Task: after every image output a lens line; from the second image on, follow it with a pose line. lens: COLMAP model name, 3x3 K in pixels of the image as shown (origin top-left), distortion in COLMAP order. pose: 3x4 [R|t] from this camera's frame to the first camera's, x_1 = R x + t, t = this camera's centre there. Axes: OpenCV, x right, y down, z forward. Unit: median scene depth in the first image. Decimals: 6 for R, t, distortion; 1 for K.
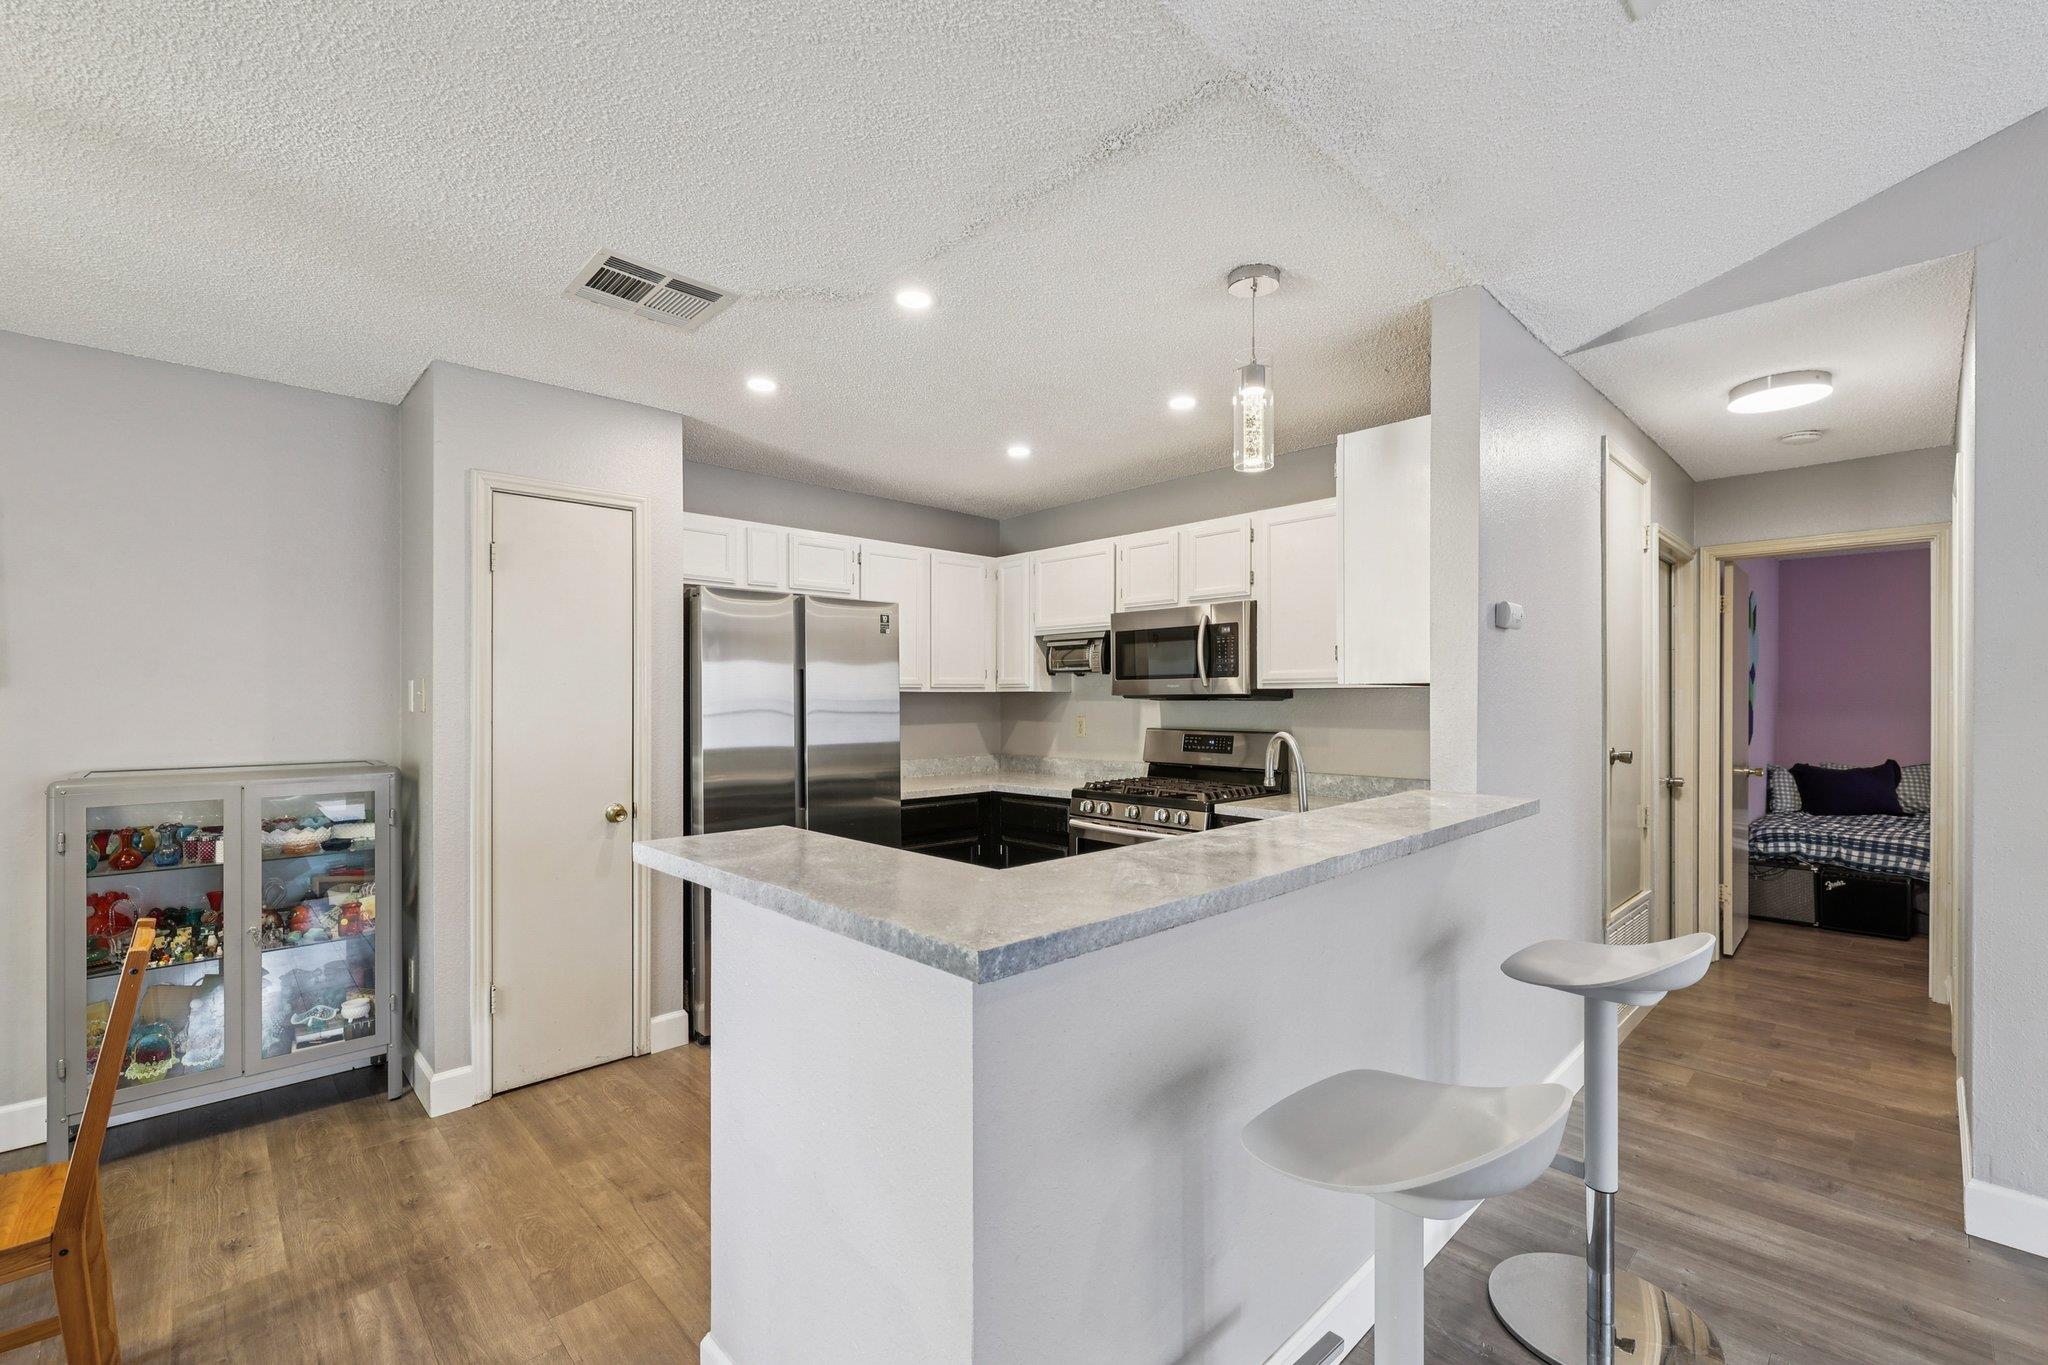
lens RADIAL K [[862.4, 0, 1027.1], [0, 862.4, 697.6], [0, 0, 1]] dist [-0.001467, 0.000408]
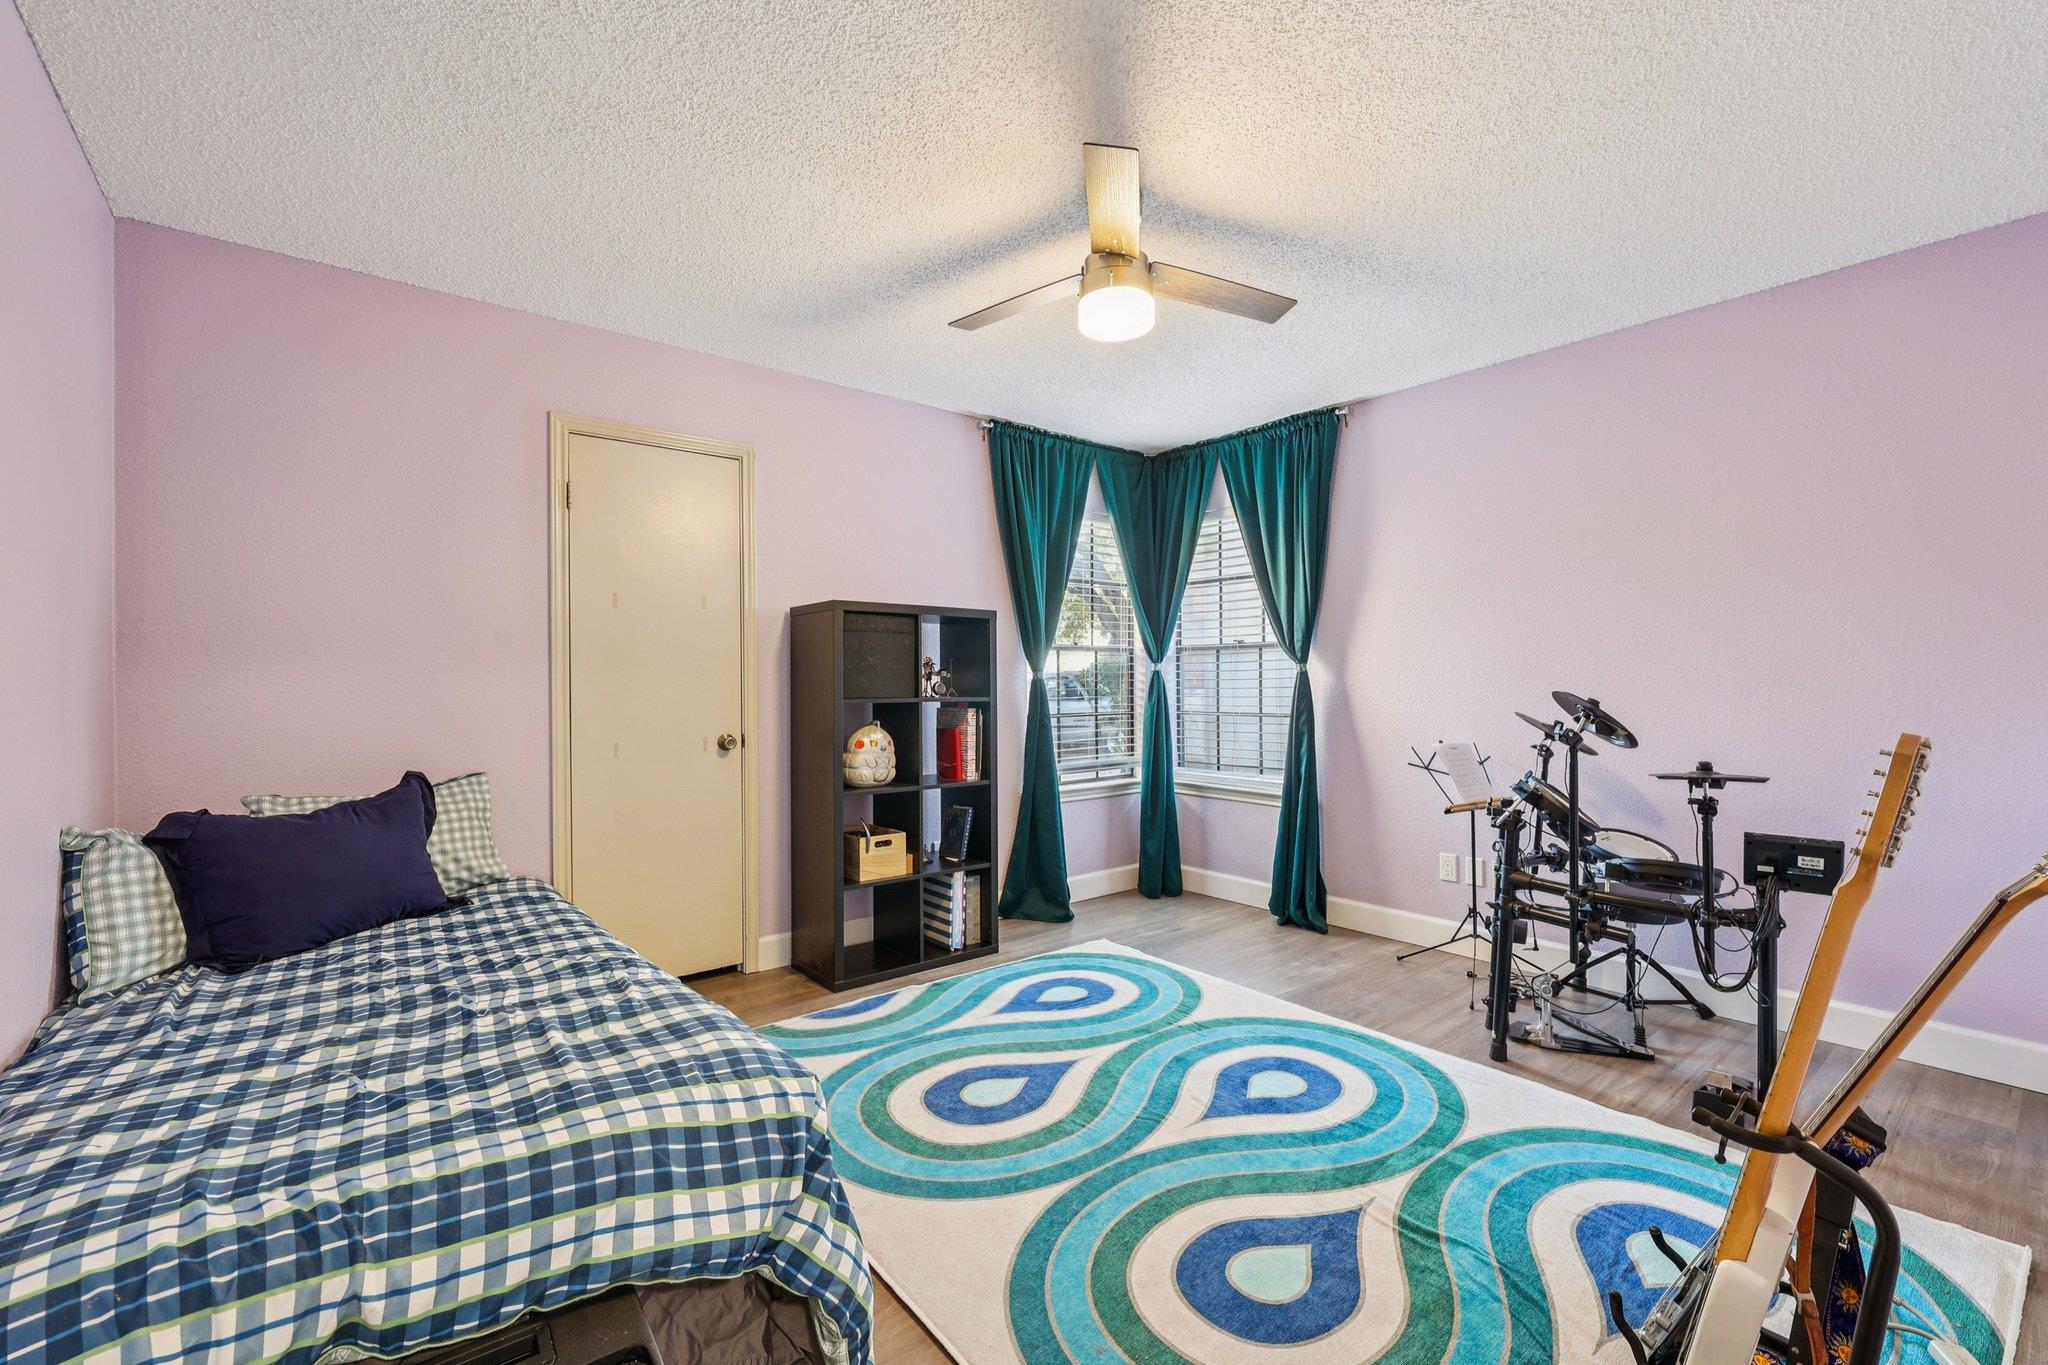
lens RADIAL K [[862.4, 0, 1038.0], [0, 862.4, 682.4], [0, 0, 1]] dist [-0.001467, 0.000408]
pose [[0.073660, -0.007907, 0.997252, 1.249687], [0.006741, 0.999950, 0.007431, 0.057231], [-0.997261, 0.006175, 0.073710, 1.365938]]
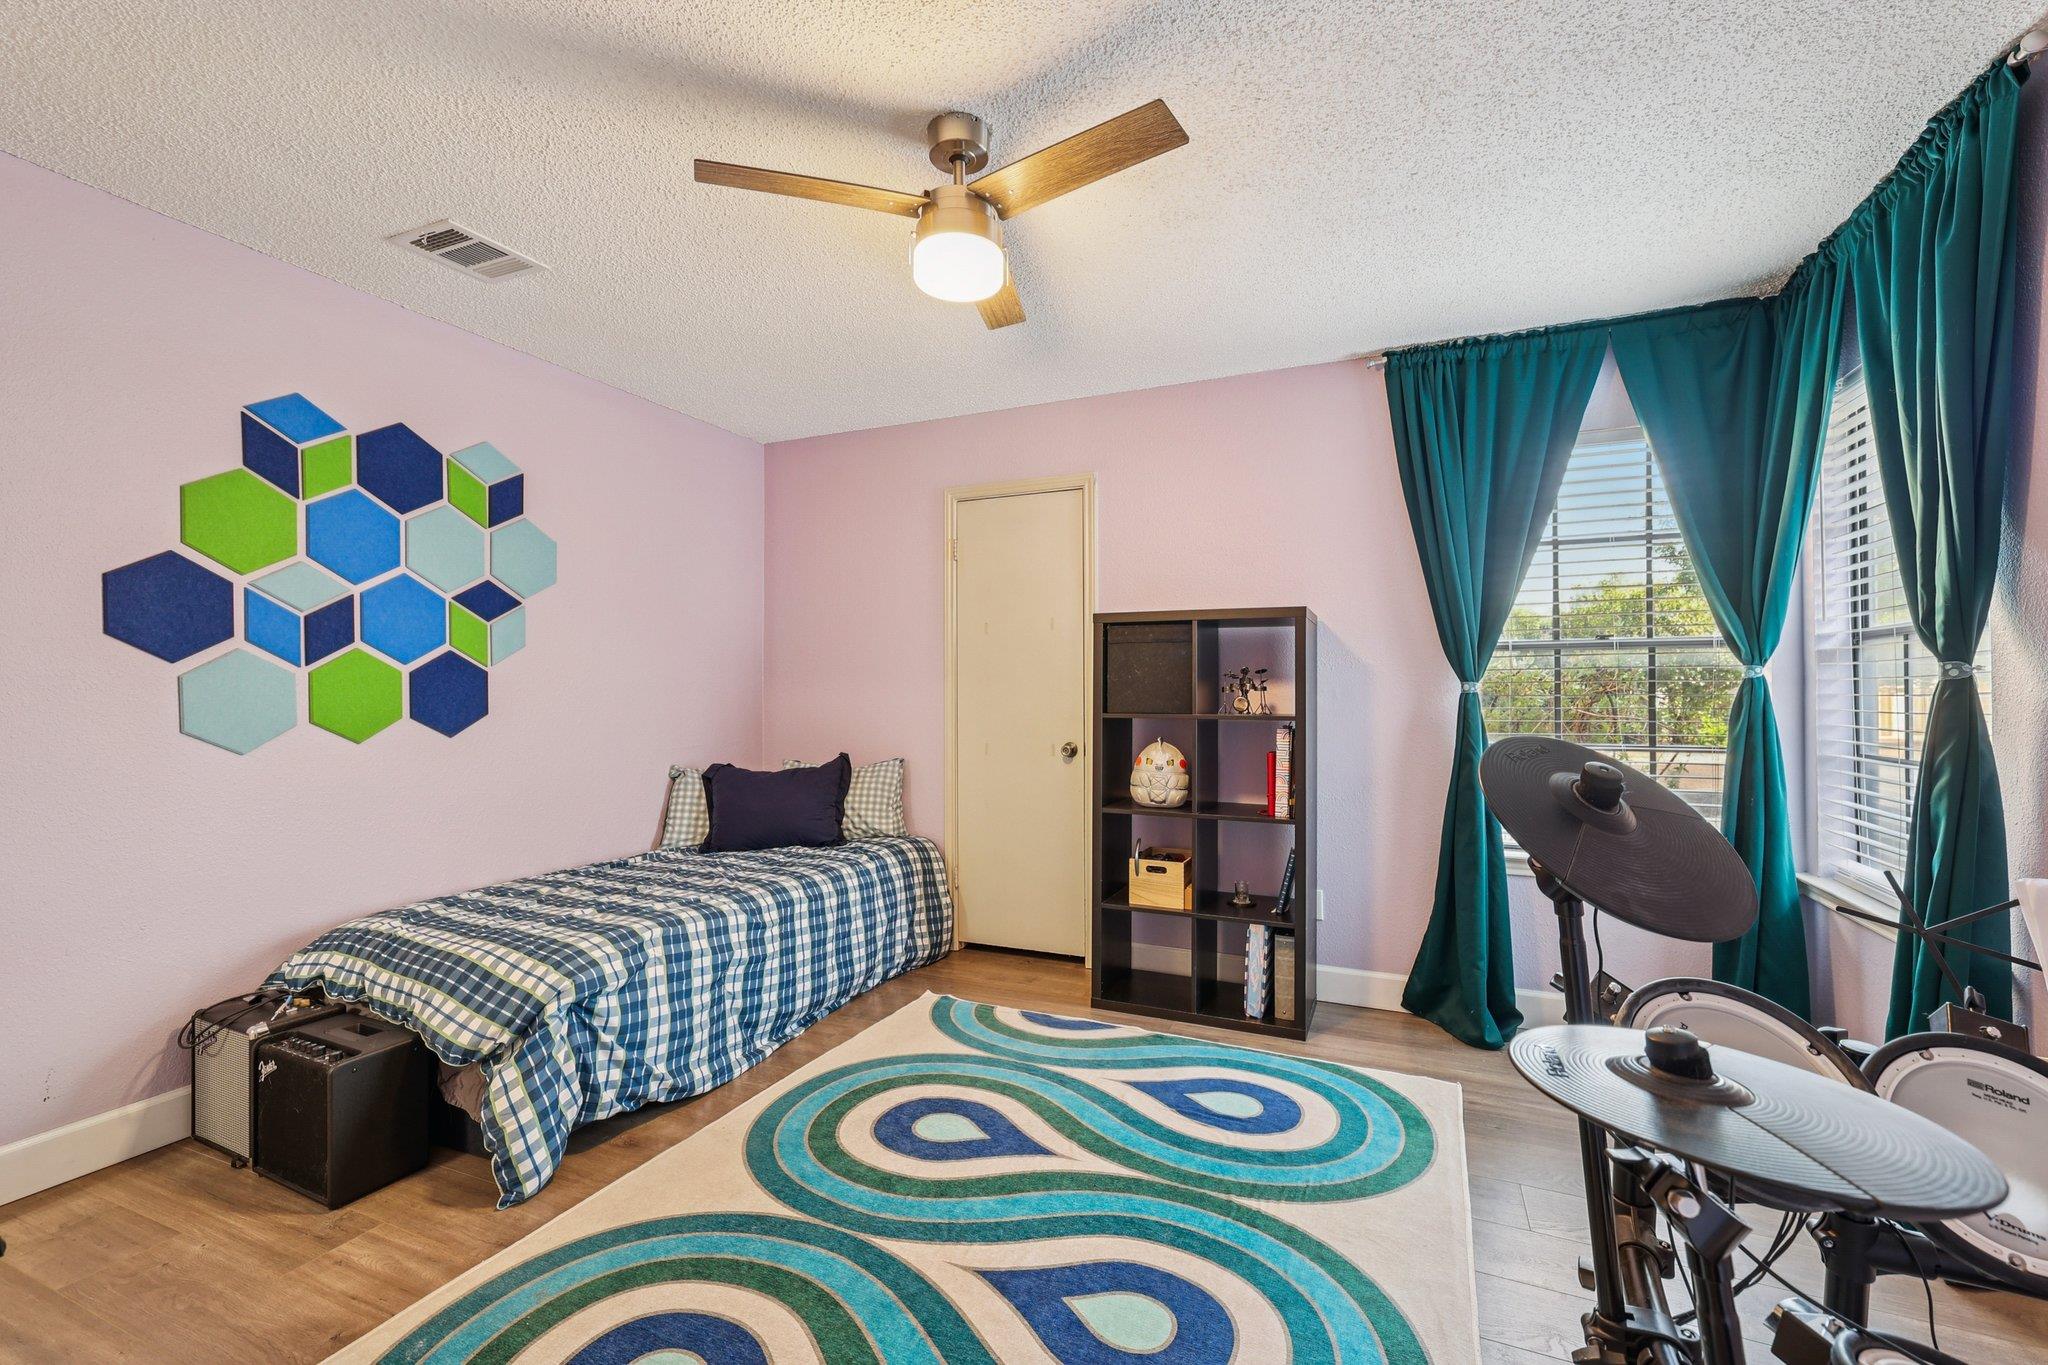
lens RADIAL K [[862.4, 0, 1029.4], [0, 862.4, 685.1], [0, 0, 1]] dist [-0.001467, 0.000408]
pose [[0.921537, -0.003871, 0.388271, 1.798551], [0.007431, 0.999943, -0.007669, 0.057940], [-0.388219, 0.009953, 0.921513, 0.754499]]
